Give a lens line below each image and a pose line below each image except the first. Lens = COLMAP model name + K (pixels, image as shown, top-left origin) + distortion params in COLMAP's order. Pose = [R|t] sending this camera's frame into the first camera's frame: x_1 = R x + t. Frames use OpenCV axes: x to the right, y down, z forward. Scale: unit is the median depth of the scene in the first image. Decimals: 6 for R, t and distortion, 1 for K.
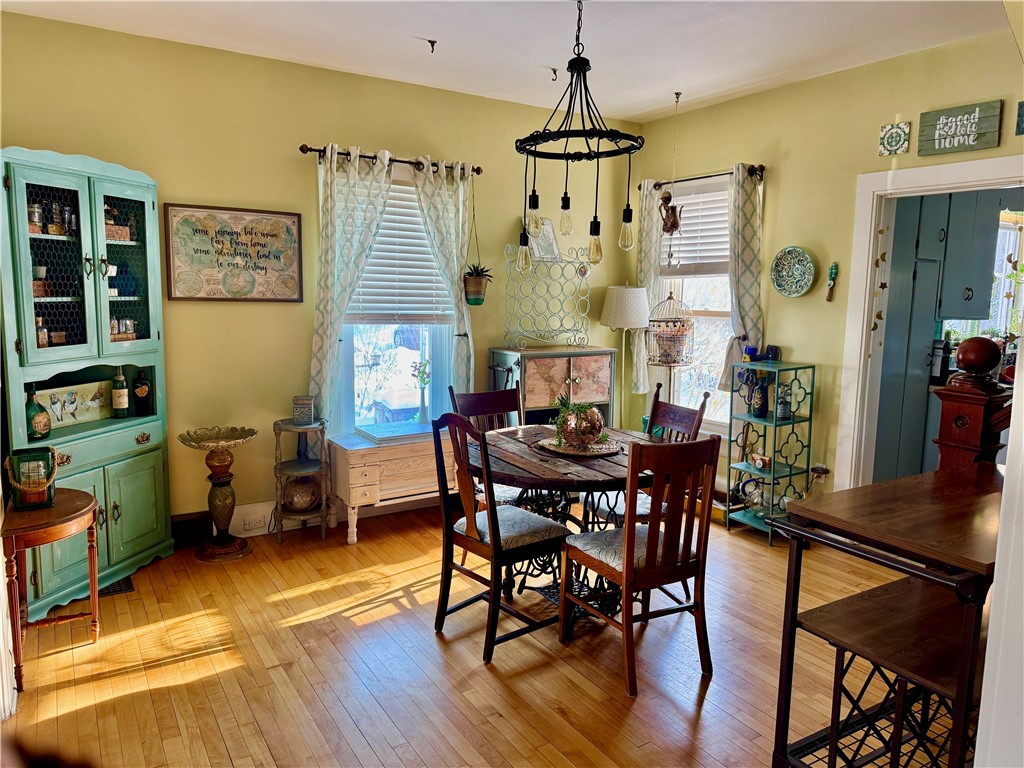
lens RADIAL K [[723.1, 0, 511.7], [0, 723.1, 396.2], [0, 0, 1]] dist [0.068975, -0.084065]
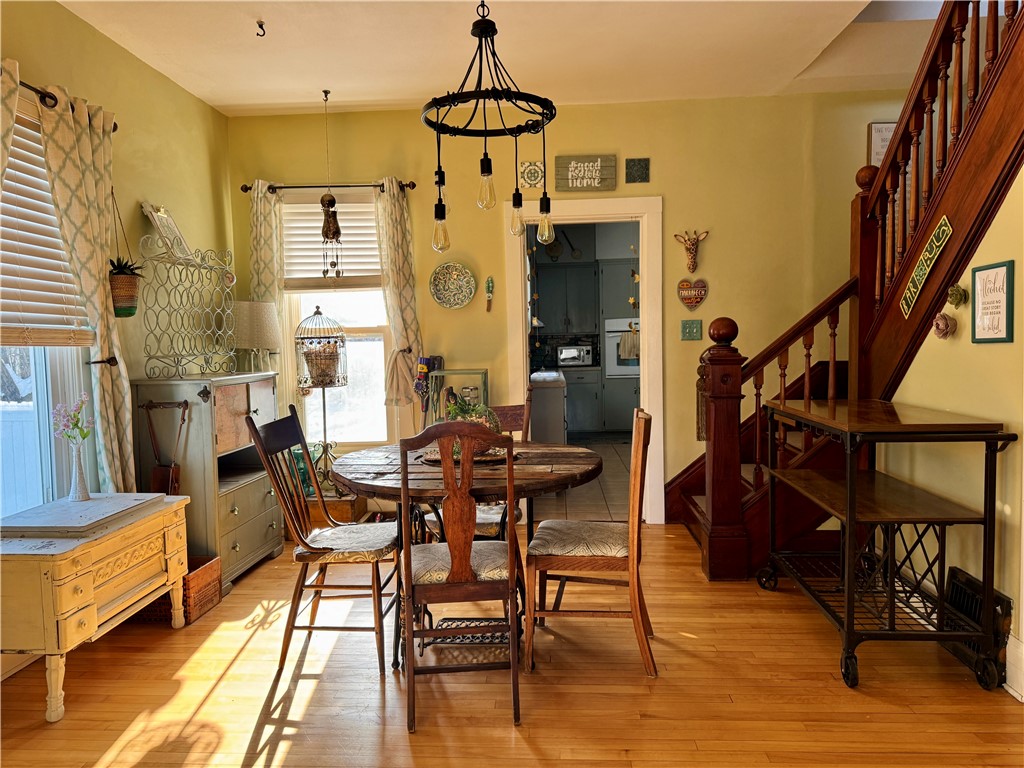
lens RADIAL K [[723.1, 0, 517.0], [0, 723.1, 388.1], [0, 0, 1]] dist [0.068975, -0.084065]
pose [[0.572662, -0.079959, 0.815883, -0.460209], [0.151282, 0.988447, -0.009312, 0.004178], [-0.805712, 0.128761, 0.578142, 0.343280]]
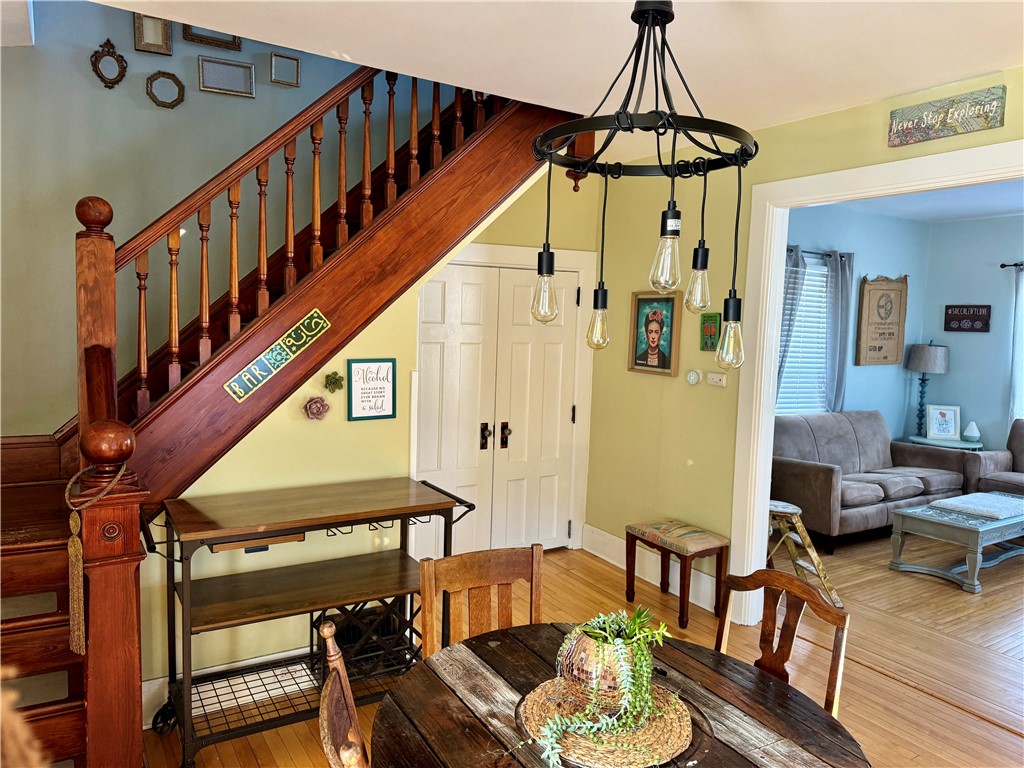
lens RADIAL K [[723.1, 0, 514.6], [0, 723.1, 380.9], [0, 0, 1]] dist [0.068975, -0.084065]
pose [[-0.998877, -0.046663, 0.008242, 0.119511], [-0.043528, 0.972315, 0.229585, -0.207415], [-0.018727, 0.228968, -0.973254, 1.129577]]
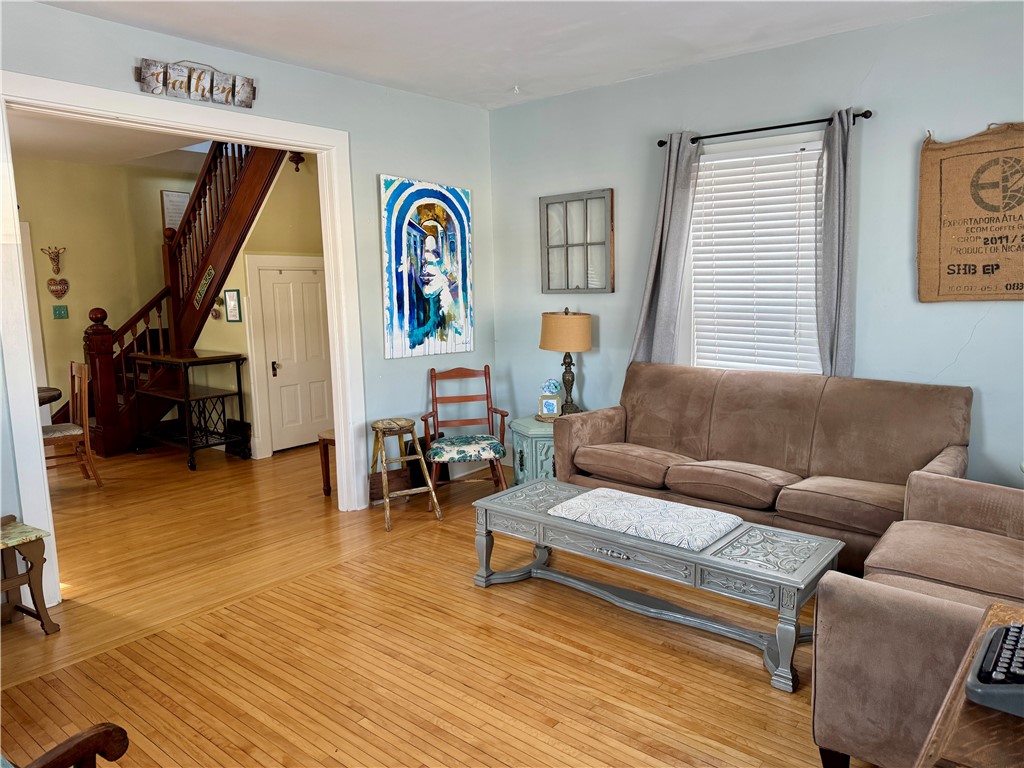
lens RADIAL K [[723.1, 0, 512.1], [0, 723.1, 384.6], [0, 0, 1]] dist [0.068975, -0.084065]
pose [[-0.306313, -0.140995, 0.941431, -1.336956], [0.156934, 0.967959, 0.196030, -0.059006], [-0.938906, 0.207789, -0.274371, 0.274788]]
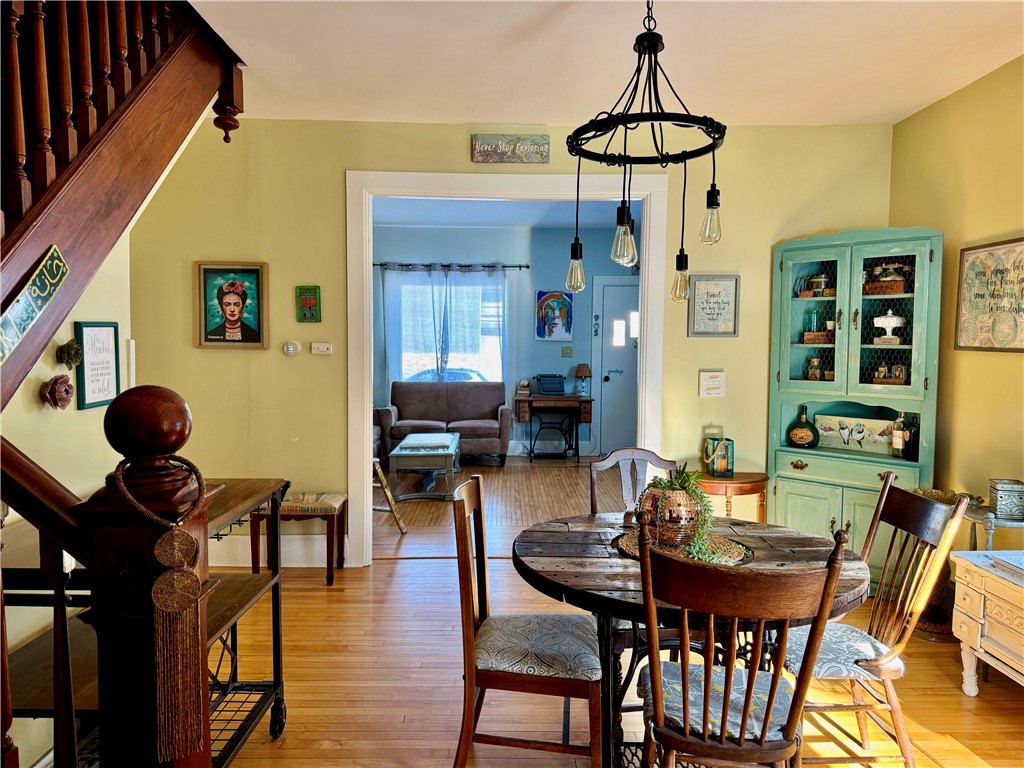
lens RADIAL K [[723.1, 0, 514.6], [0, 723.1, 383.7], [0, 0, 1]] dist [0.068975, -0.084065]
pose [[-0.531680, 0.030528, -0.846395, 0.595048], [-0.143861, 0.981573, 0.125772, -0.115830], [0.834638, 0.188634, -0.517491, 0.944441]]
